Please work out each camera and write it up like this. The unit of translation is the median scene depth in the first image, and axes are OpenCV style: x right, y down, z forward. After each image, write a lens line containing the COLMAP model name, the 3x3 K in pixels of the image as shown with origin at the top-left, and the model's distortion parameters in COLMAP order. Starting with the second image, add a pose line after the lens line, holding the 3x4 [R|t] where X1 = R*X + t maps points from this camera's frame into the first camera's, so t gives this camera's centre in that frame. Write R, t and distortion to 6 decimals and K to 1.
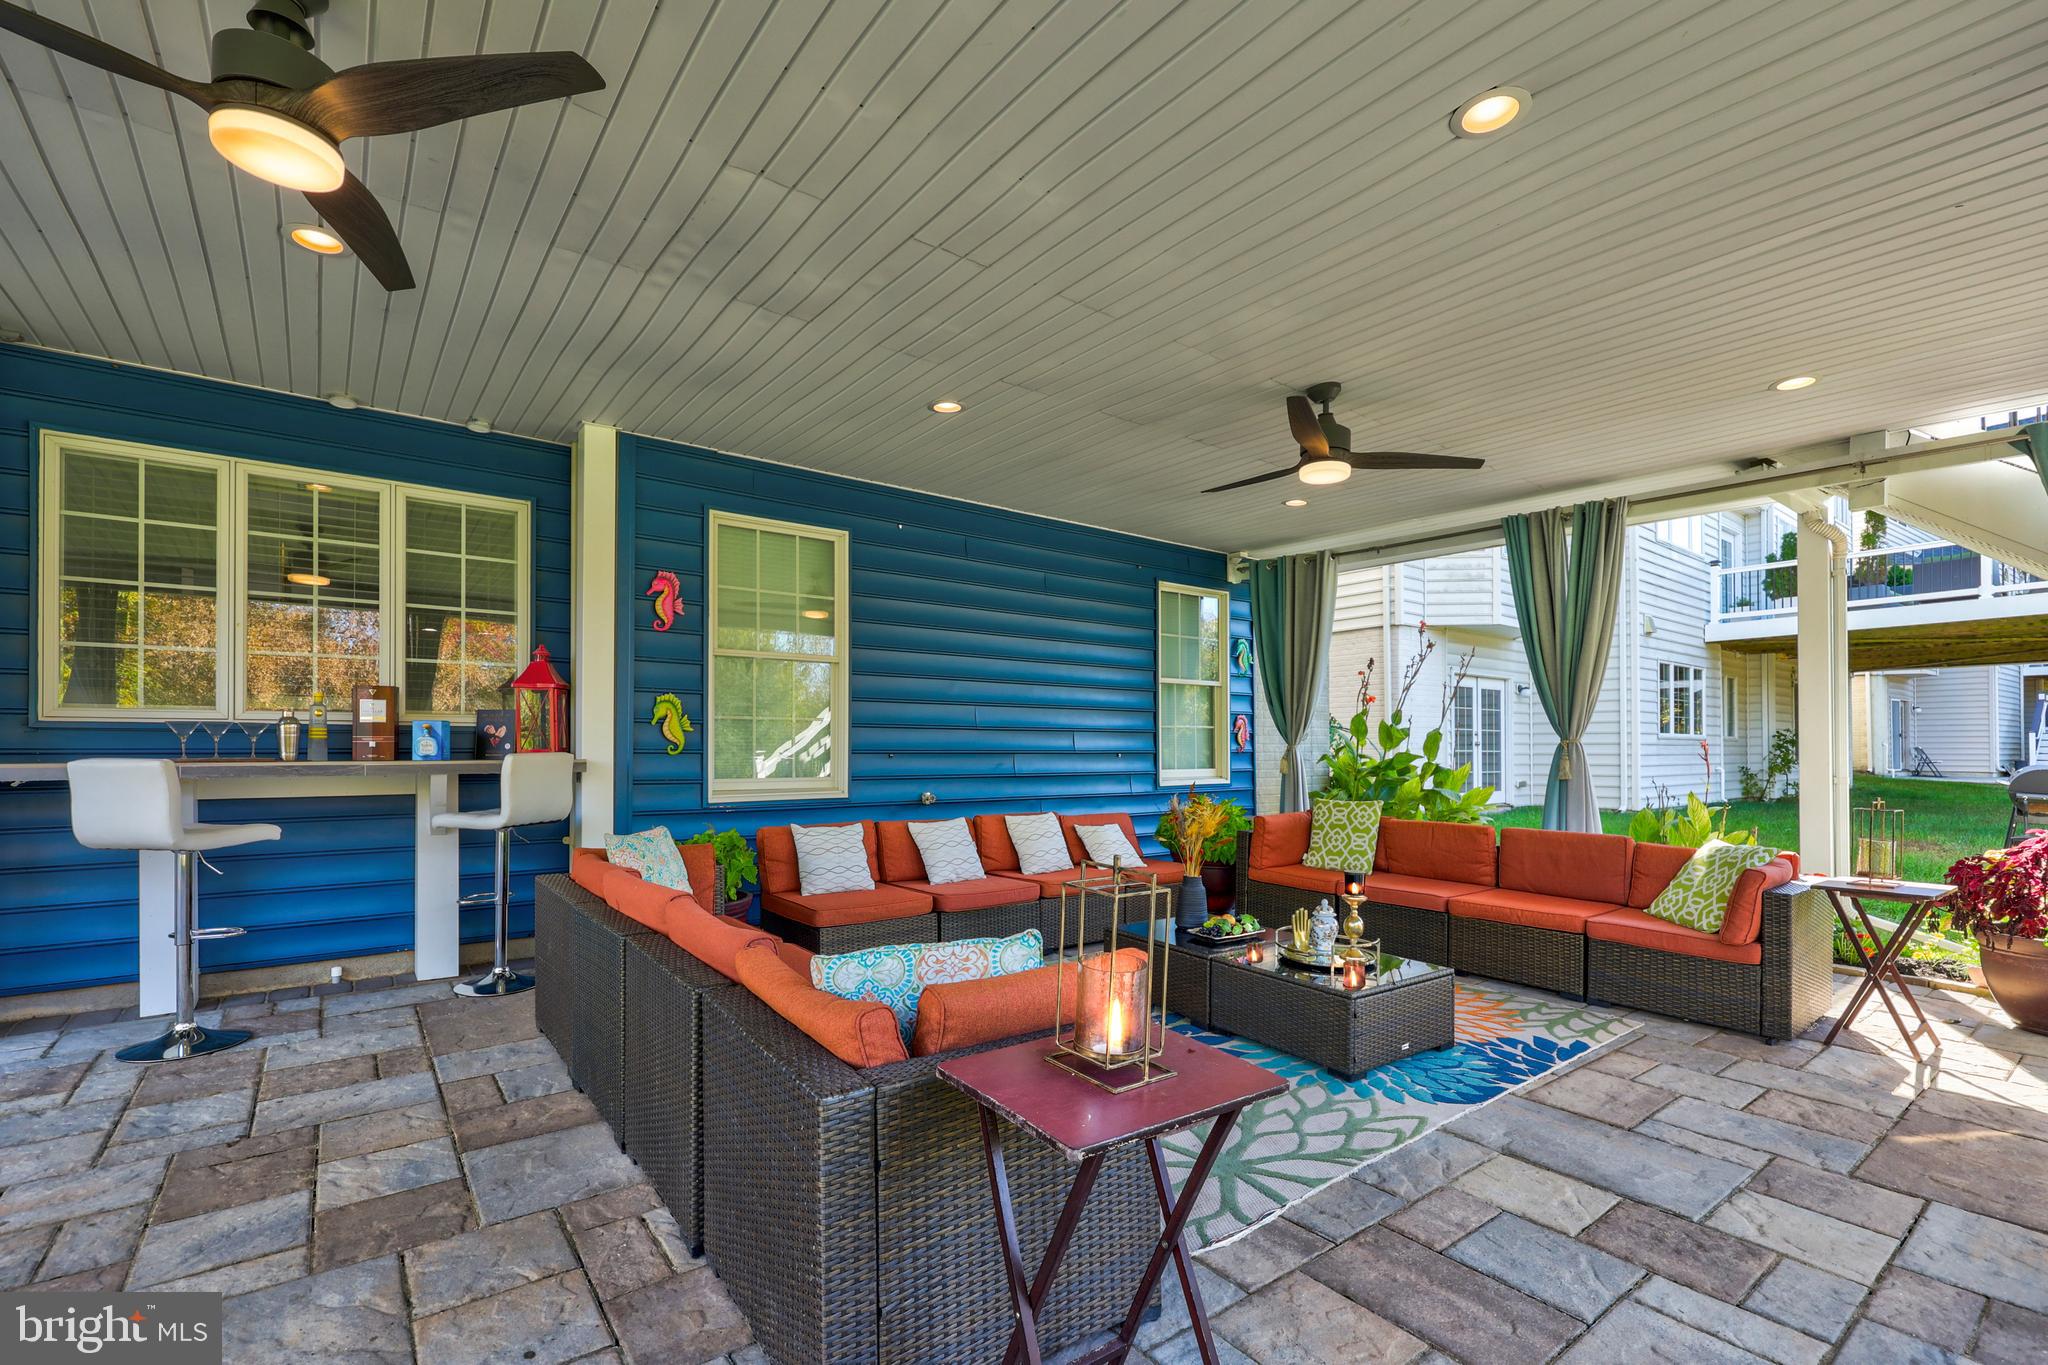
lens RADIAL K [[901.4, 0, 1028.9], [0, 901.4, 742.0], [0, 0, 1]] dist [0.002295, 0.000270]
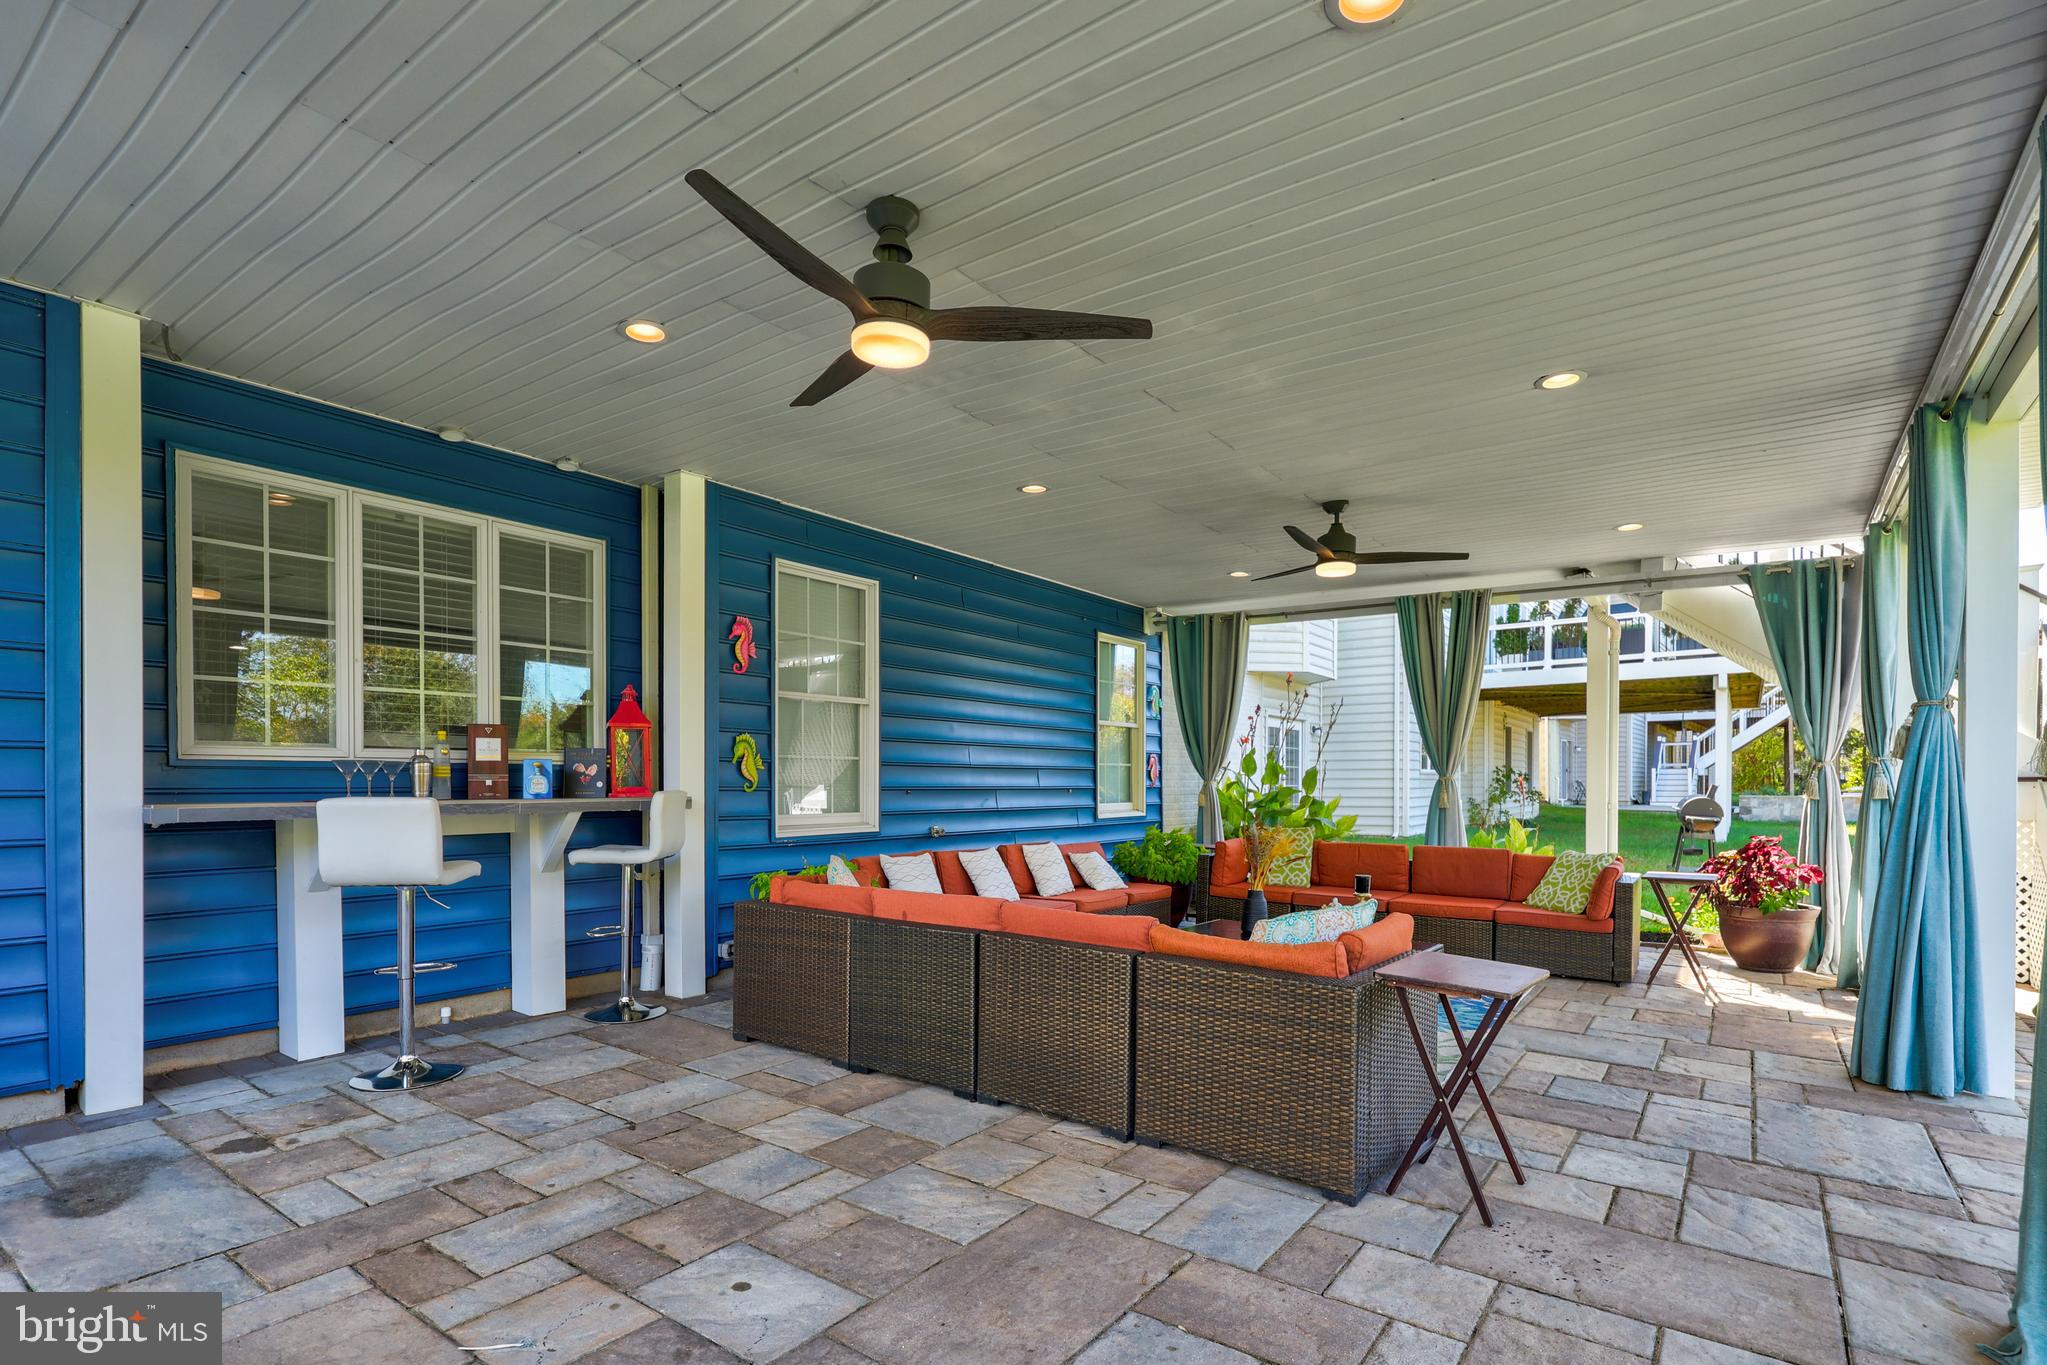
lens RADIAL K [[977.7, 0, 1027.3], [0, 977.7, 801.7], [0, 0, 1]] dist [0.004702, 0.000432]
pose [[0.960260, -0.007561, 0.279004, -0.433738], [0.000355, 0.999665, 0.025870, -0.004229], [-0.279106, -0.024743, 0.959941, -0.198080]]
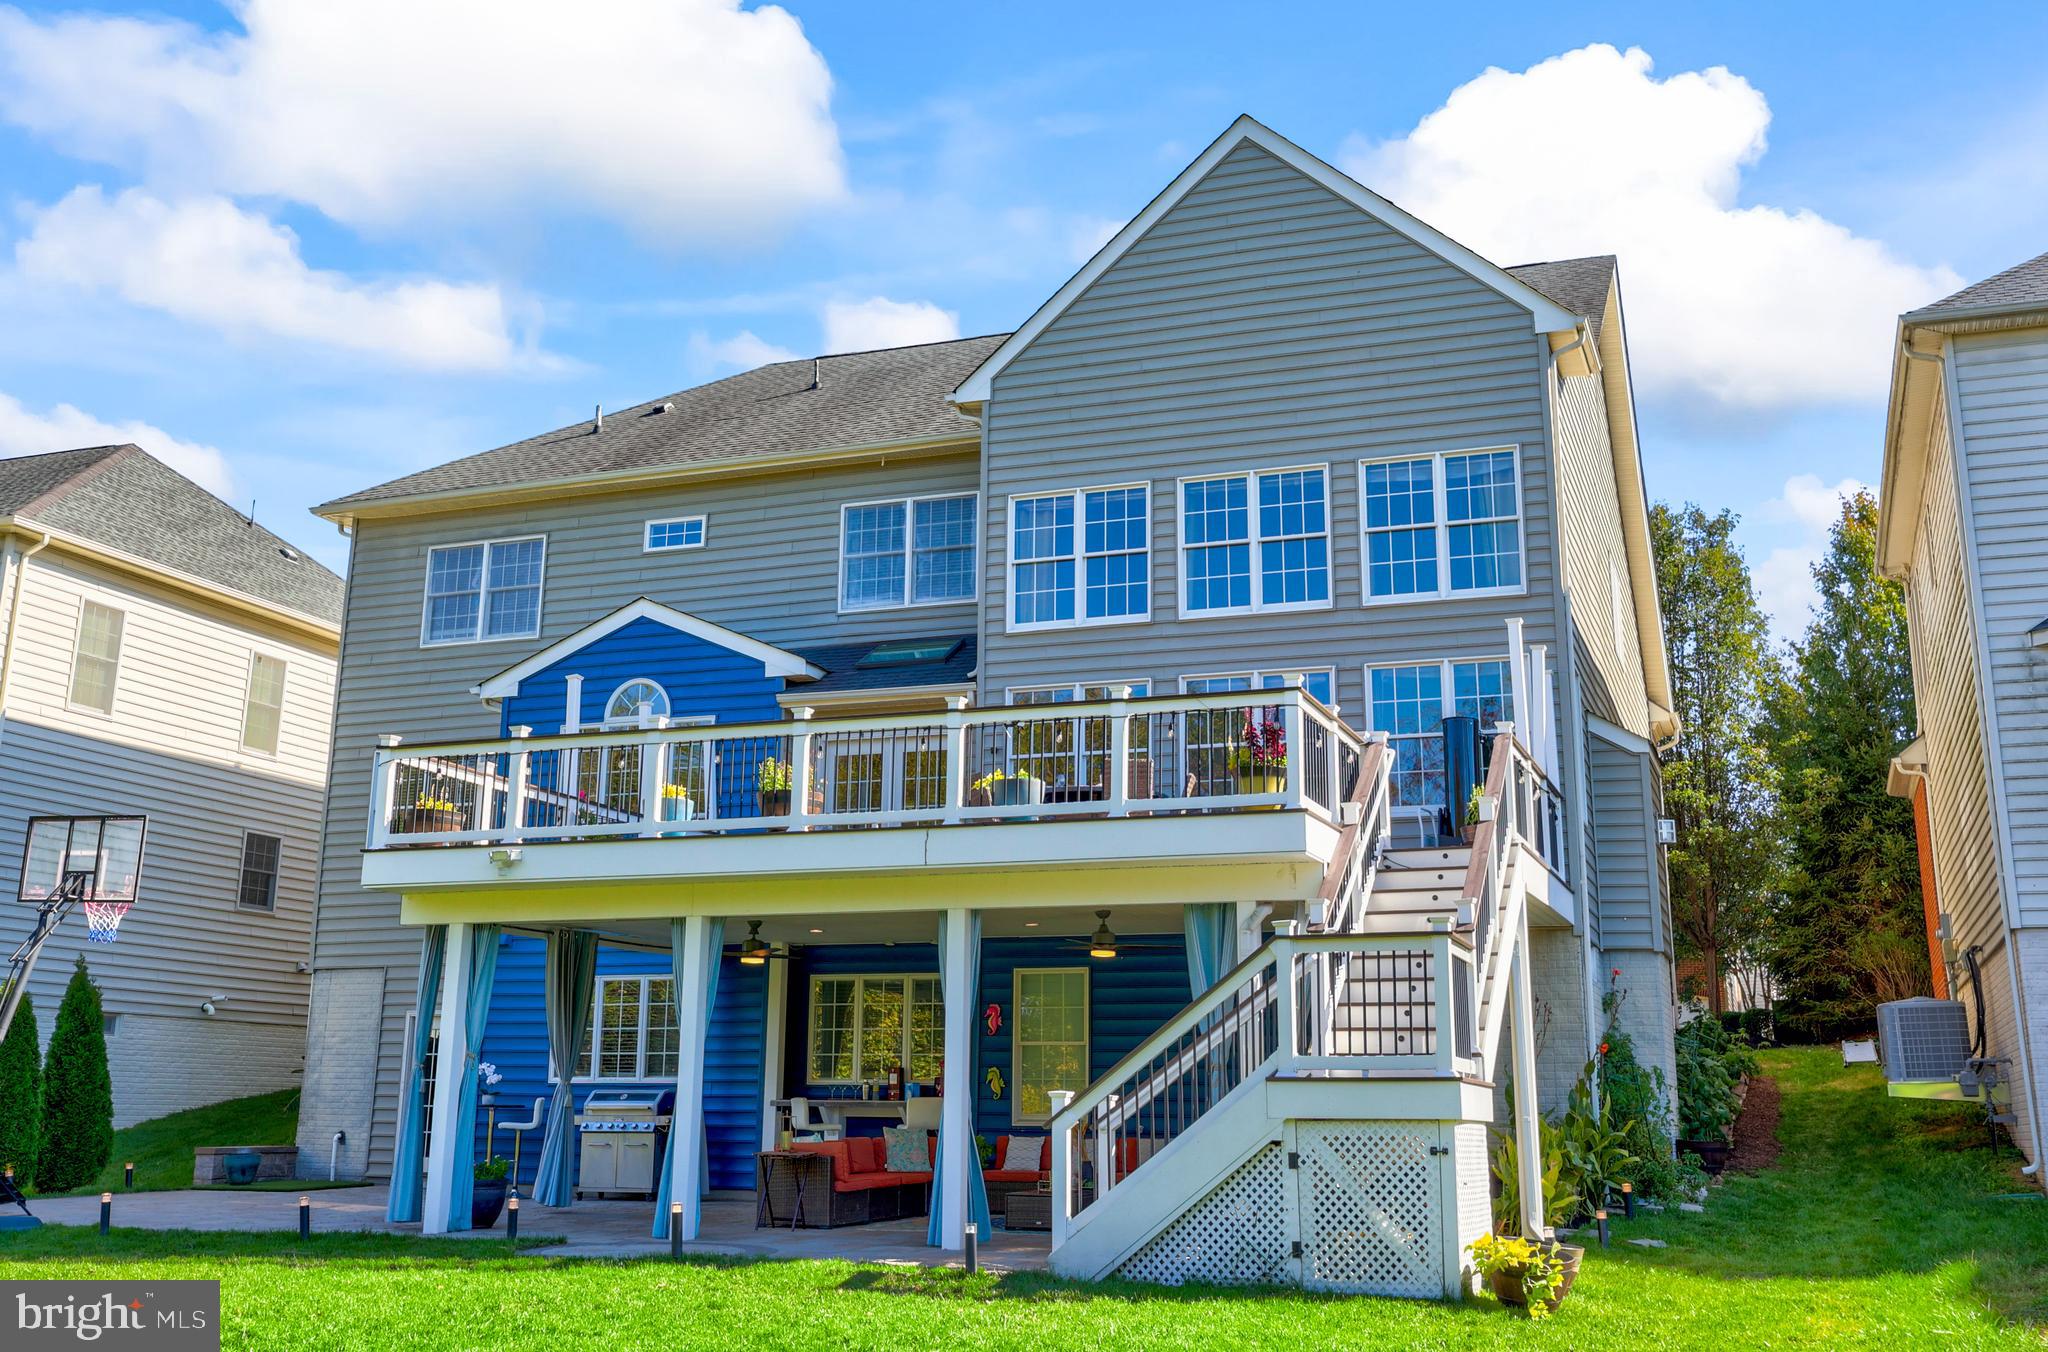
lens RADIAL K [[2015.0, 0, 1024.8], [0, 2015.0, 556.4], [0, 0, 1]] dist [-0.002485, 0.011421]
pose [[0.520812, -0.226318, -0.823125, 3.774373], [-0.004916, 0.963407, -0.267999, 0.054206], [0.853657, 0.143624, 0.500641, -1.402782]]
